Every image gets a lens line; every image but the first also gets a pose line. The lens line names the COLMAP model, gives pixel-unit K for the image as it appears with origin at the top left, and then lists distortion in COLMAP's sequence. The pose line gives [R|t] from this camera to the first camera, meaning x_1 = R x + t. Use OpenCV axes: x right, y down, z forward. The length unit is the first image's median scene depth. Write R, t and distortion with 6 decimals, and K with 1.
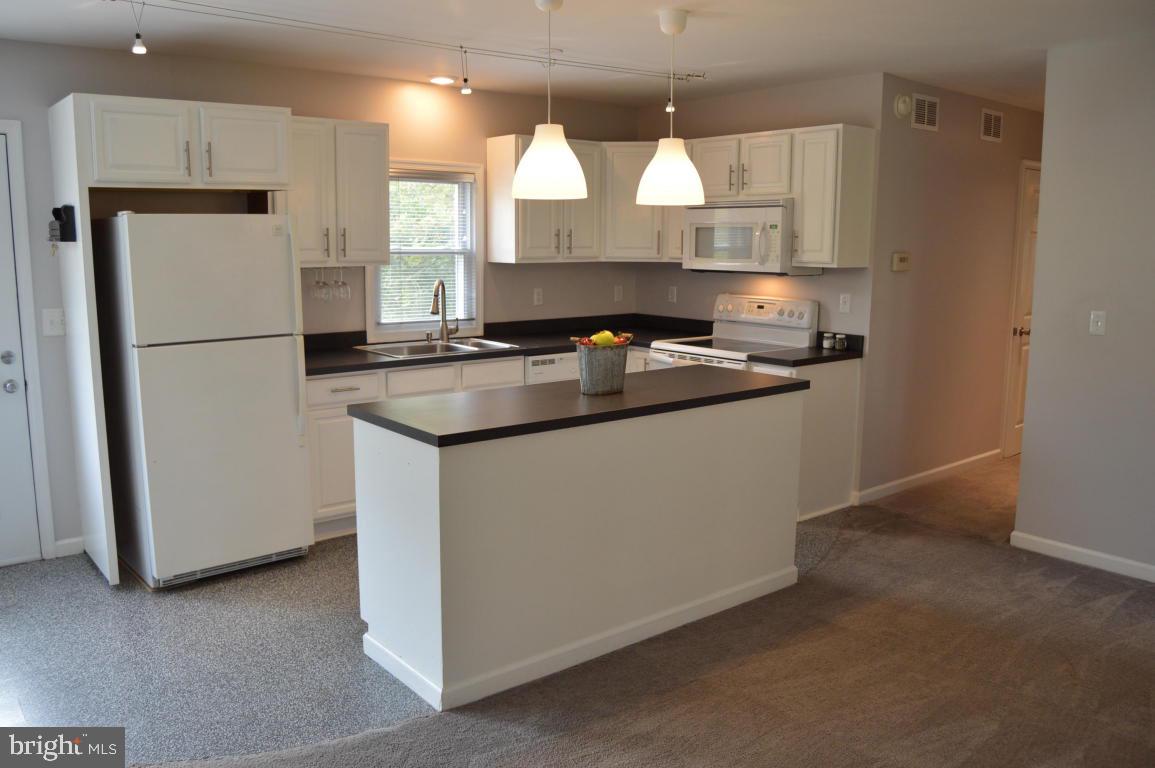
lens RADIAL K [[932.0, 0, 562.3], [0, 932.0, 386.1], [0, 0, 1]] dist [-0.063308, 0.007365]
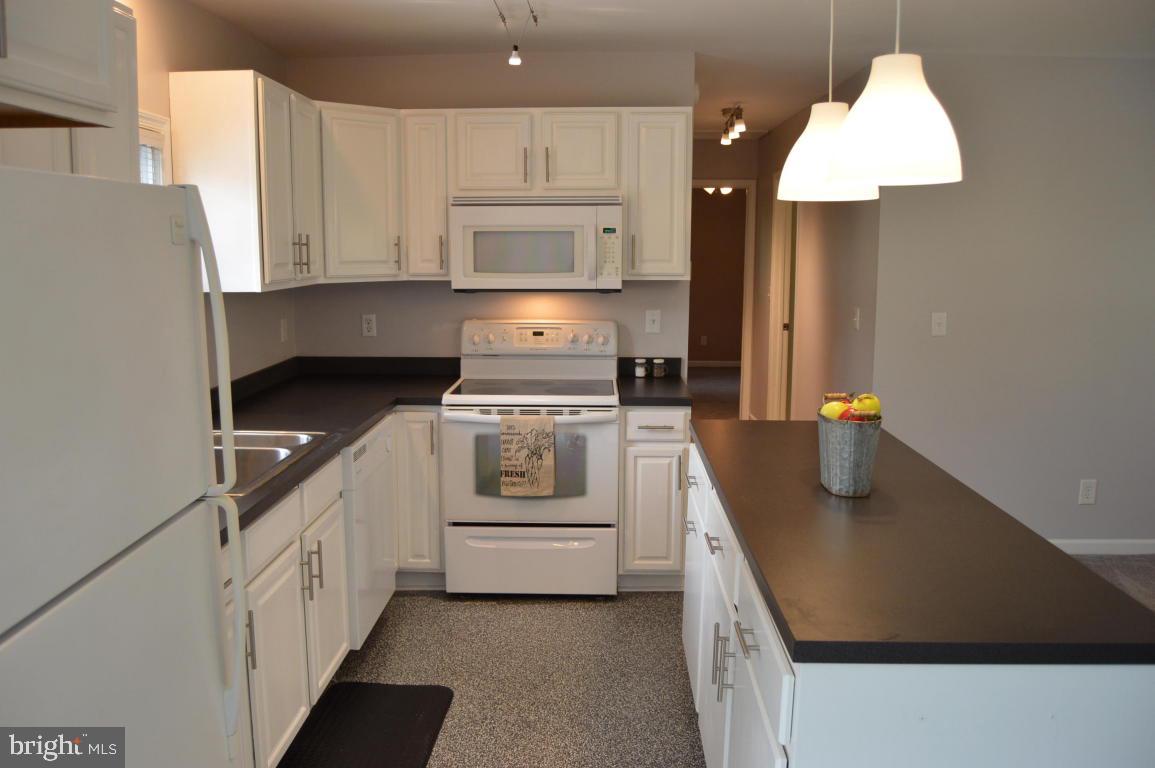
lens RADIAL K [[932.0, 0, 562.3], [0, 932.0, 386.1], [0, 0, 1]] dist [-0.063308, 0.007365]
pose [[0.655488, -0.117521, 0.746006, -0.380412], [0.121268, 0.991379, 0.049621, -0.081853], [-0.745406, 0.057941, 0.664088, 0.492361]]
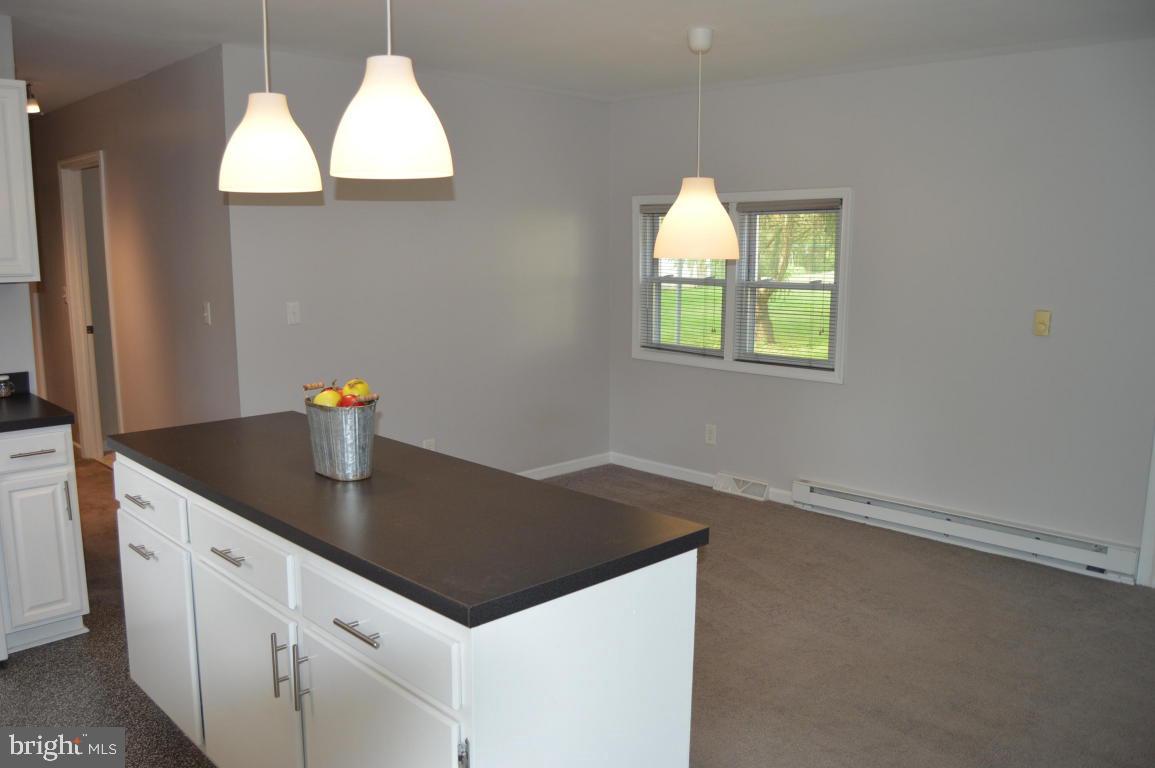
lens RADIAL K [[932.0, 0, 562.3], [0, 932.0, 386.1], [0, 0, 1]] dist [-0.063308, 0.007365]
pose [[-0.077496, -0.161118, 0.983888, -0.415034], [0.159399, 0.972159, 0.171752, -0.097247], [-0.984168, 0.170141, -0.049656, 0.595388]]
